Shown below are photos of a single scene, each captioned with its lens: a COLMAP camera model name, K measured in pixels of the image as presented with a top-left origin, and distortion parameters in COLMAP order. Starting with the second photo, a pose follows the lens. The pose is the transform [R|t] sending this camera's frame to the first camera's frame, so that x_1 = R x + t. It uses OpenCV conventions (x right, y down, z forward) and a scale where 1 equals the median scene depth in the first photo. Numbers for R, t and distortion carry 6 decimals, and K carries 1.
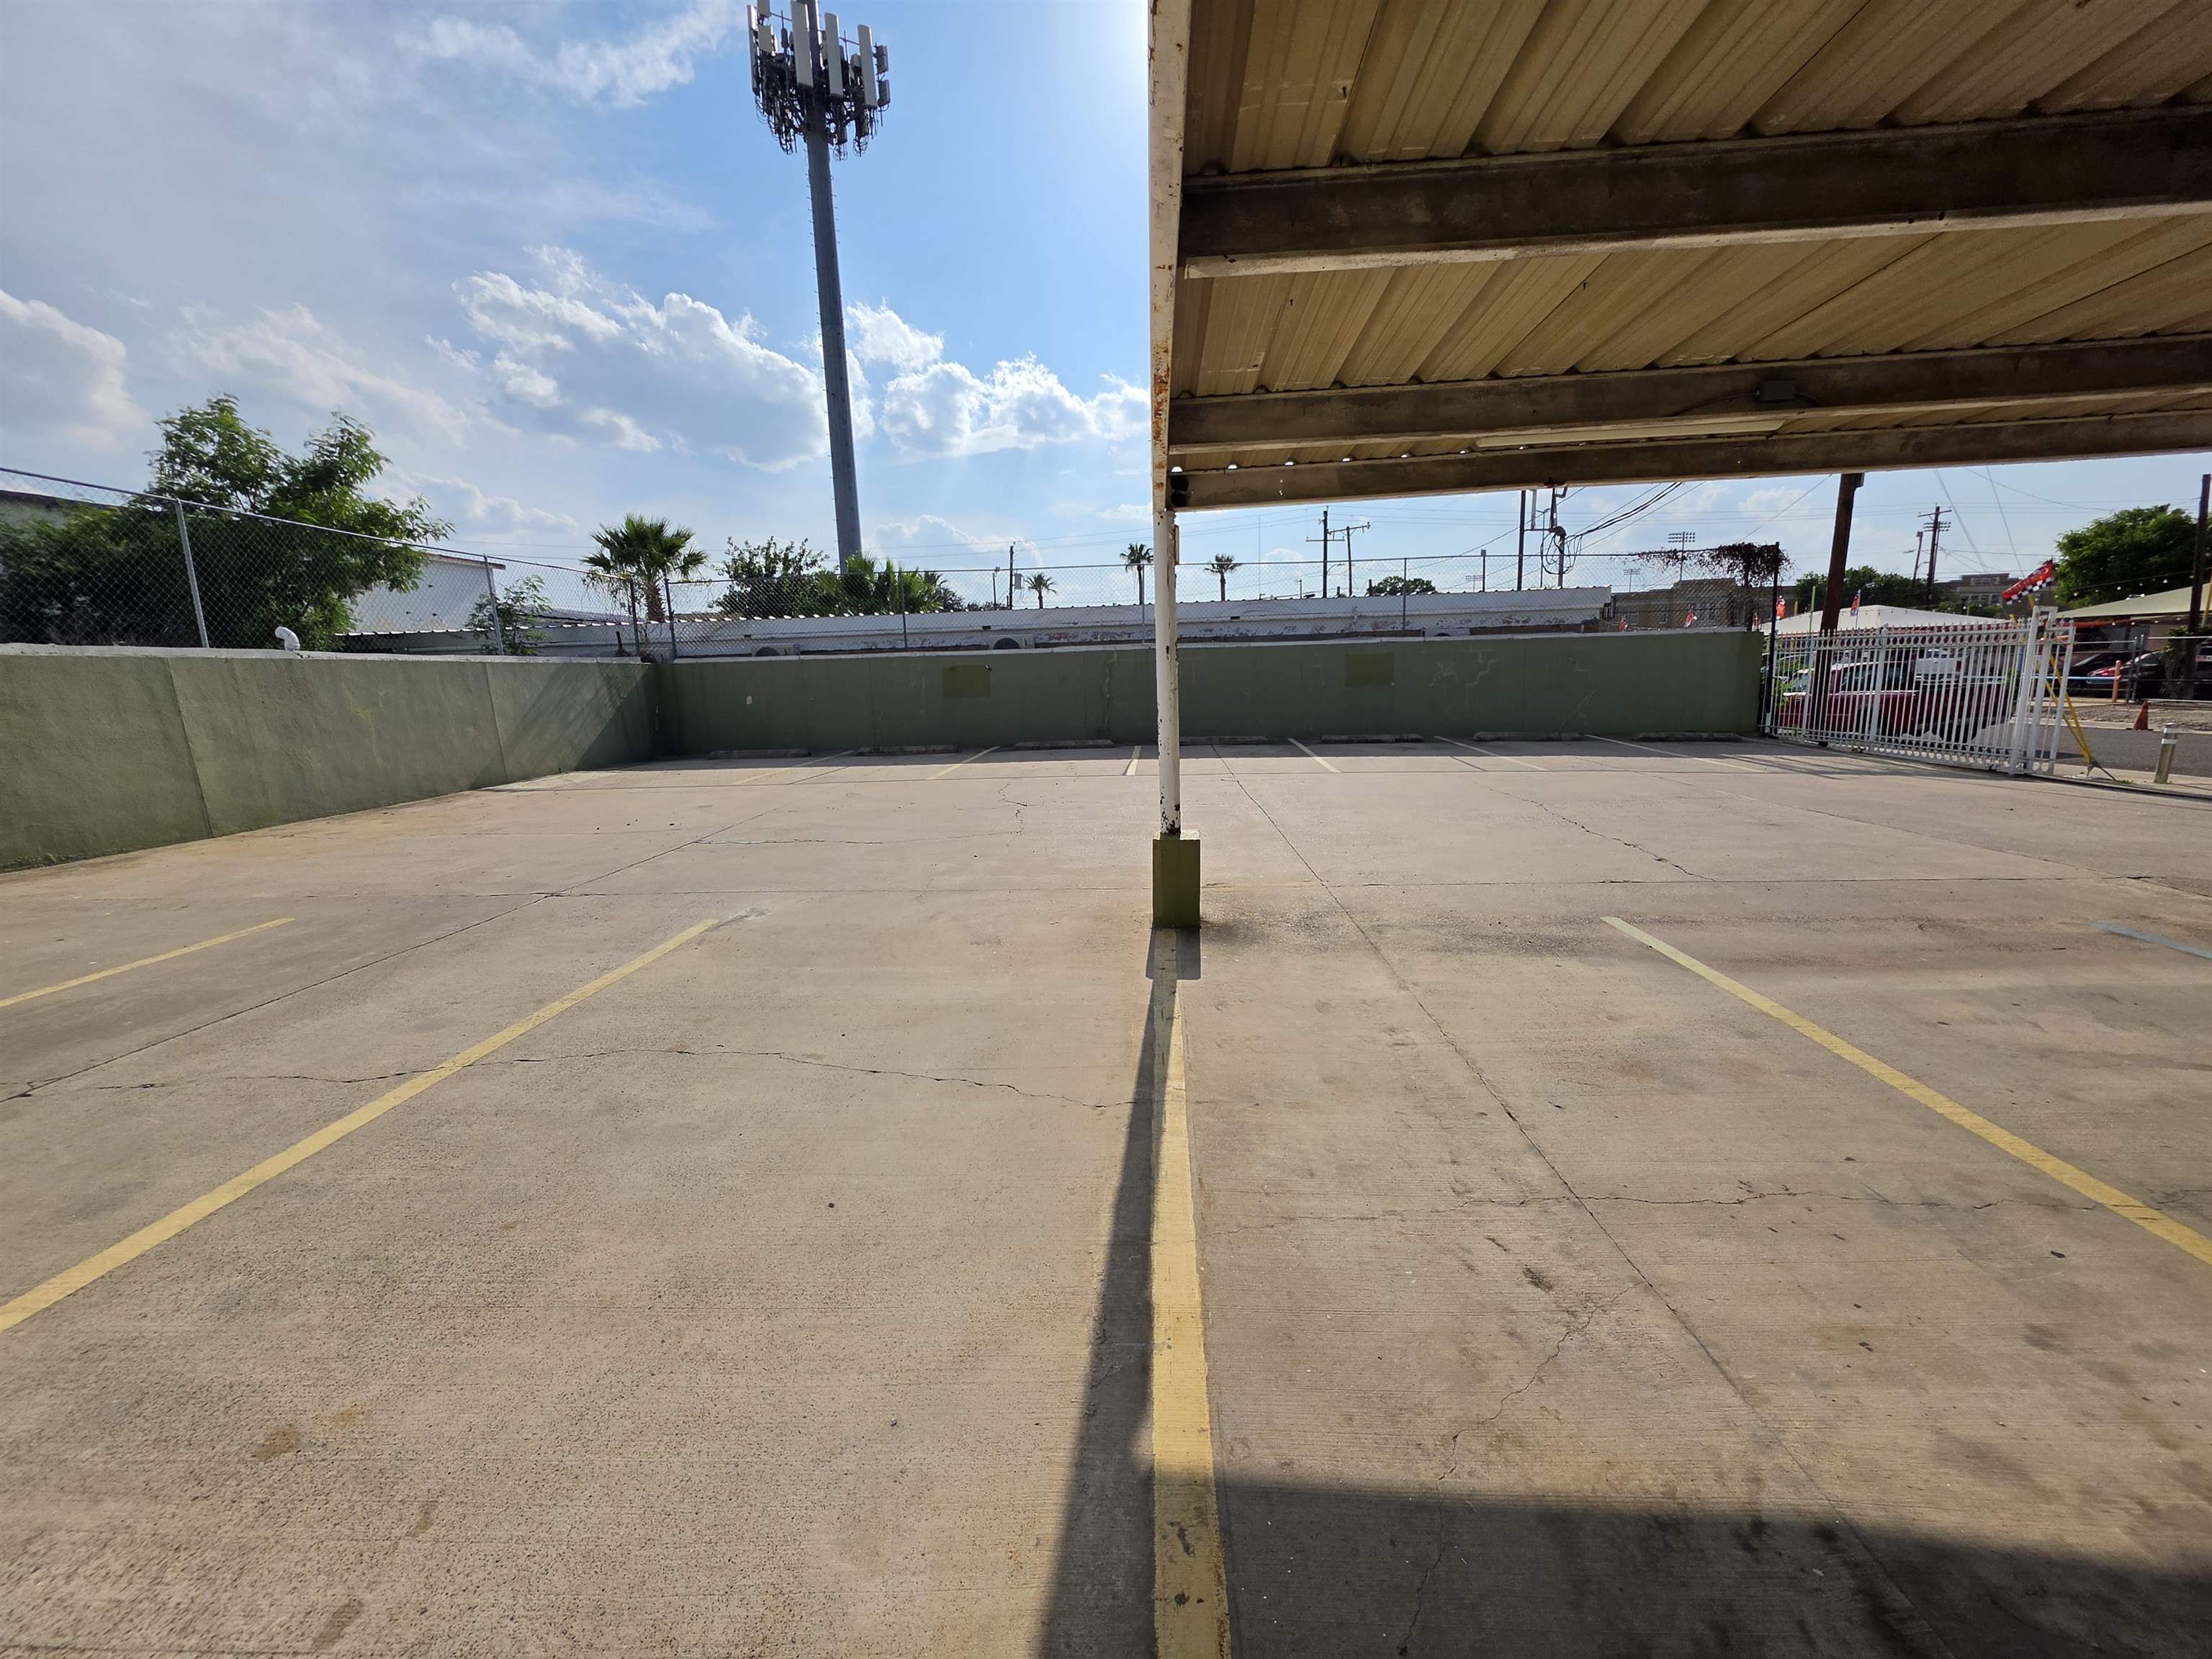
lens RADIAL K [[885.6, 0, 1106.0], [0, 885.6, 829.5], [0, 0, 1]] dist [0.000211, -0.000117]
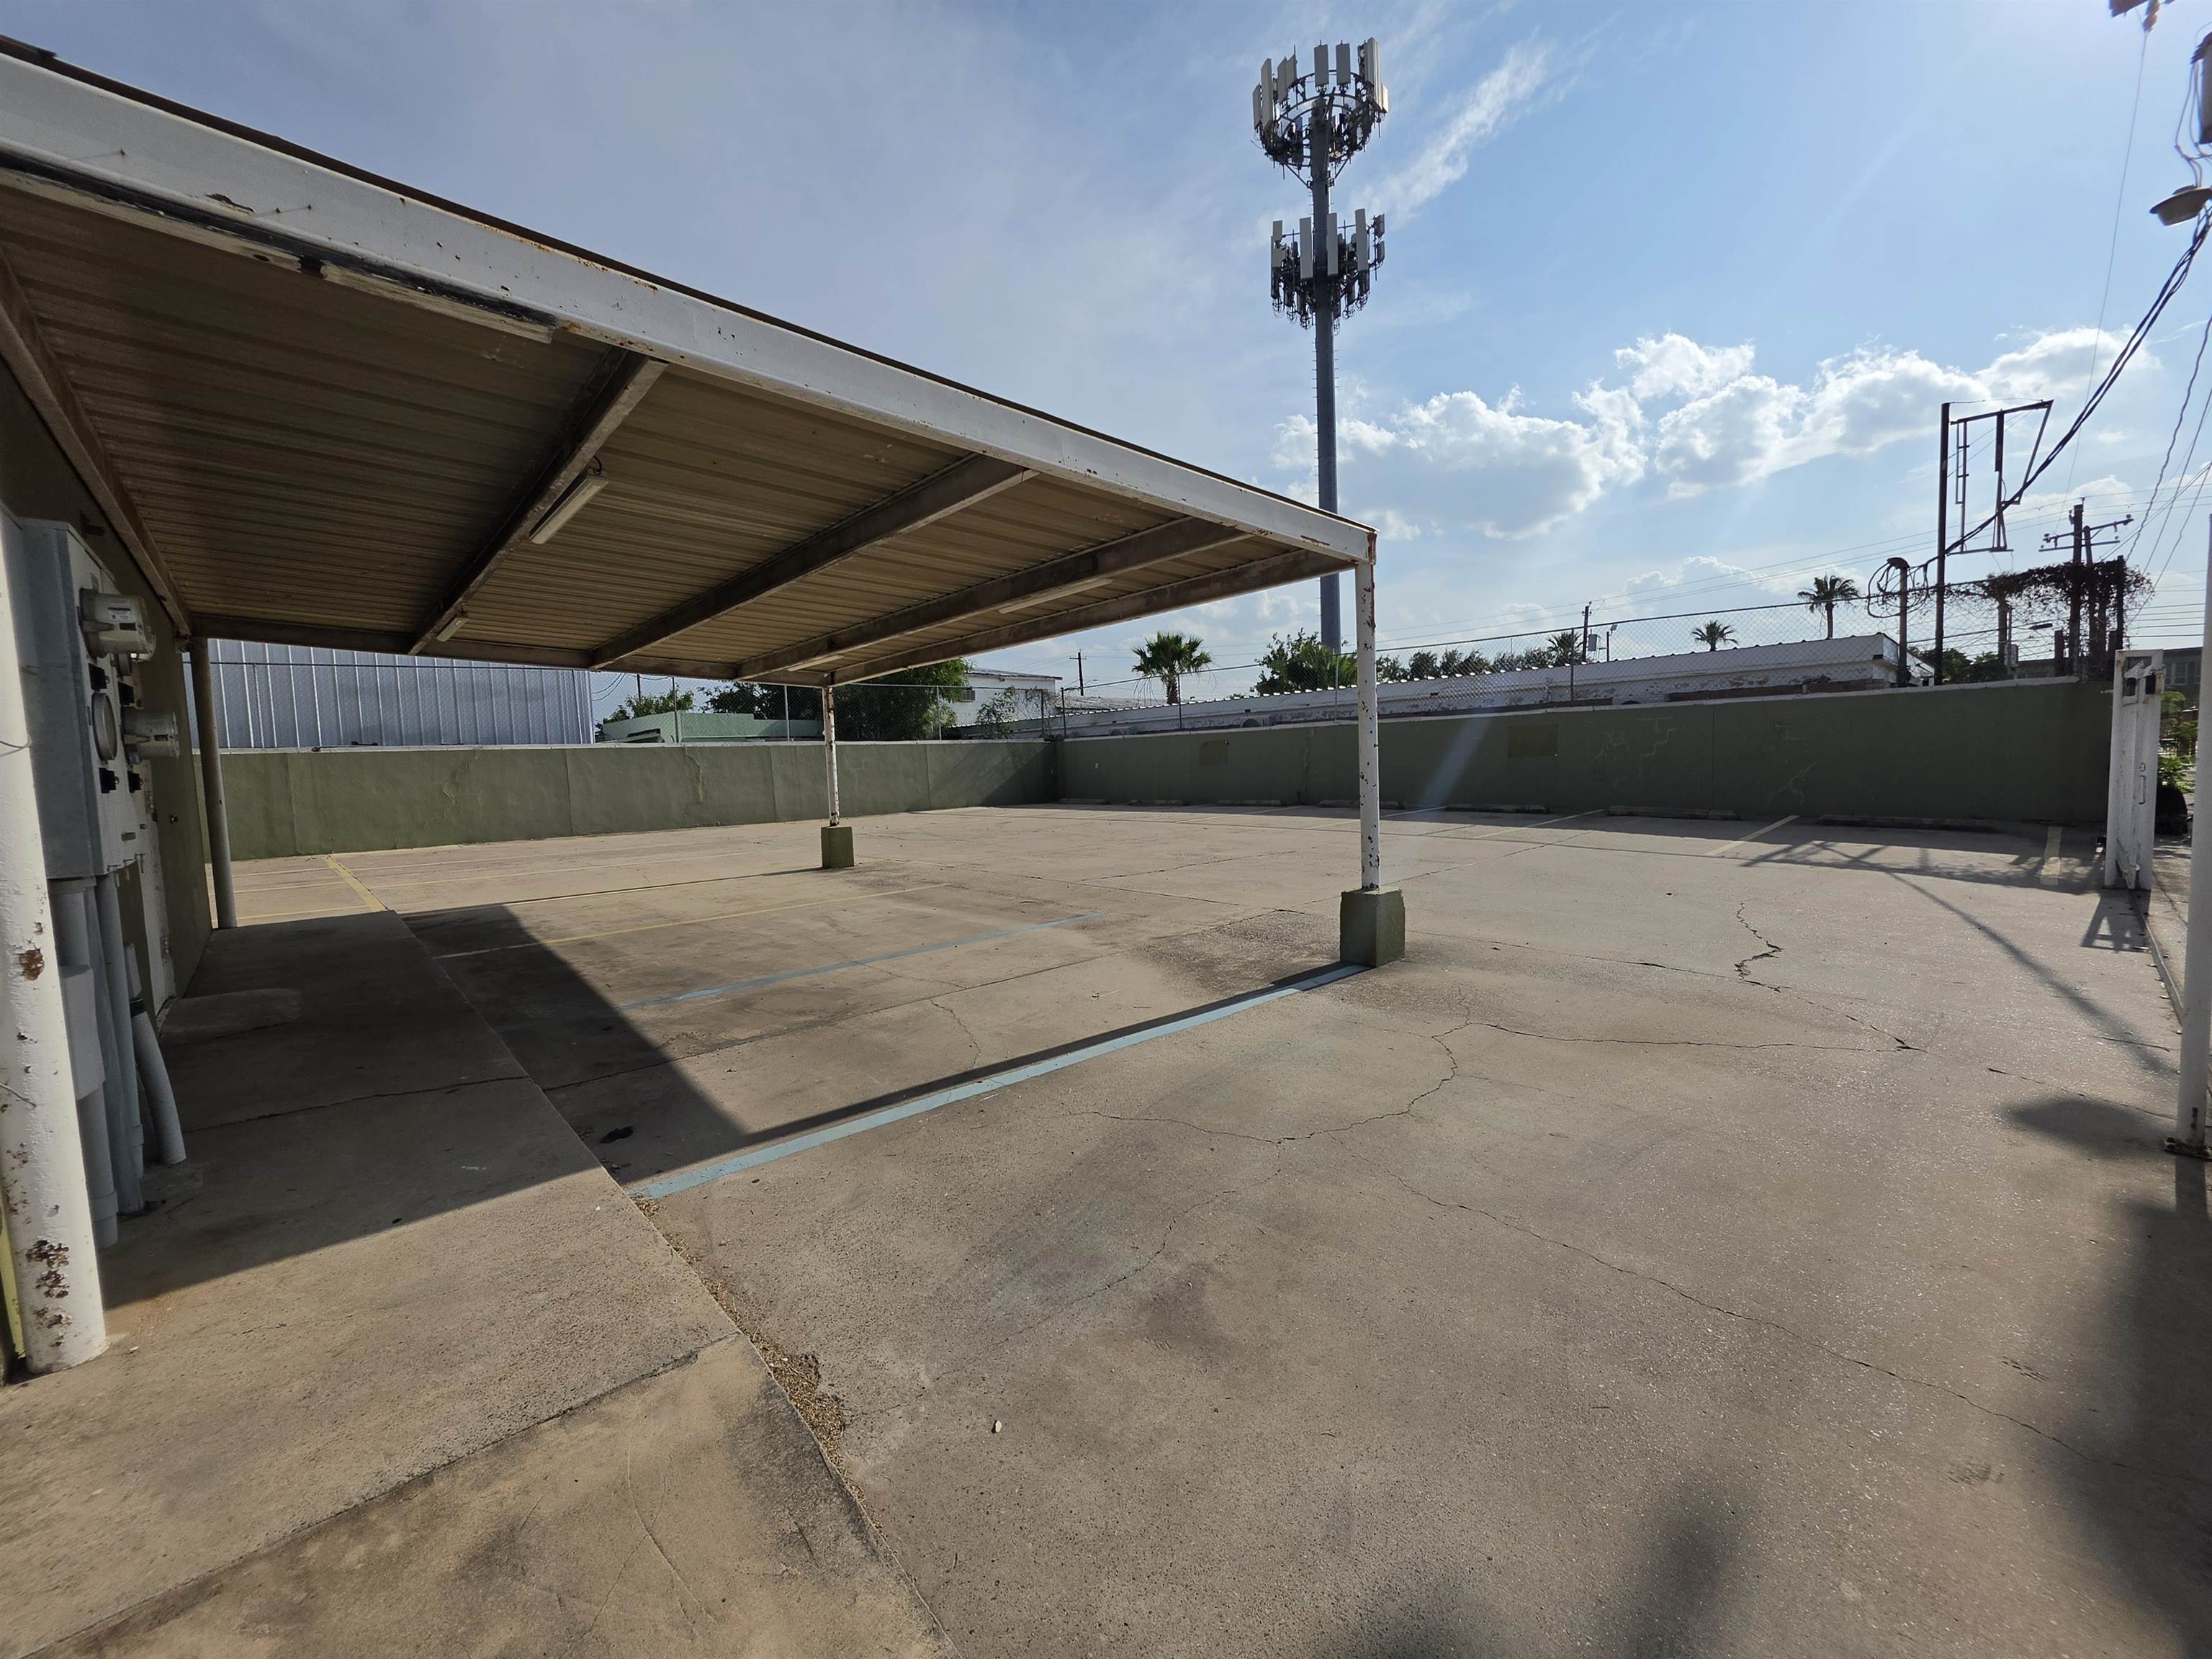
lens RADIAL K [[885.6, 0, 1106.0], [0, 885.6, 829.5], [0, 0, 1]] dist [0.000211, -0.000117]
pose [[0.724934, 0.057976, -0.686374, 0.602405], [-0.108148, 0.993673, -0.030291, 0.001790], [0.680275, 0.096188, 0.726618, -0.043306]]
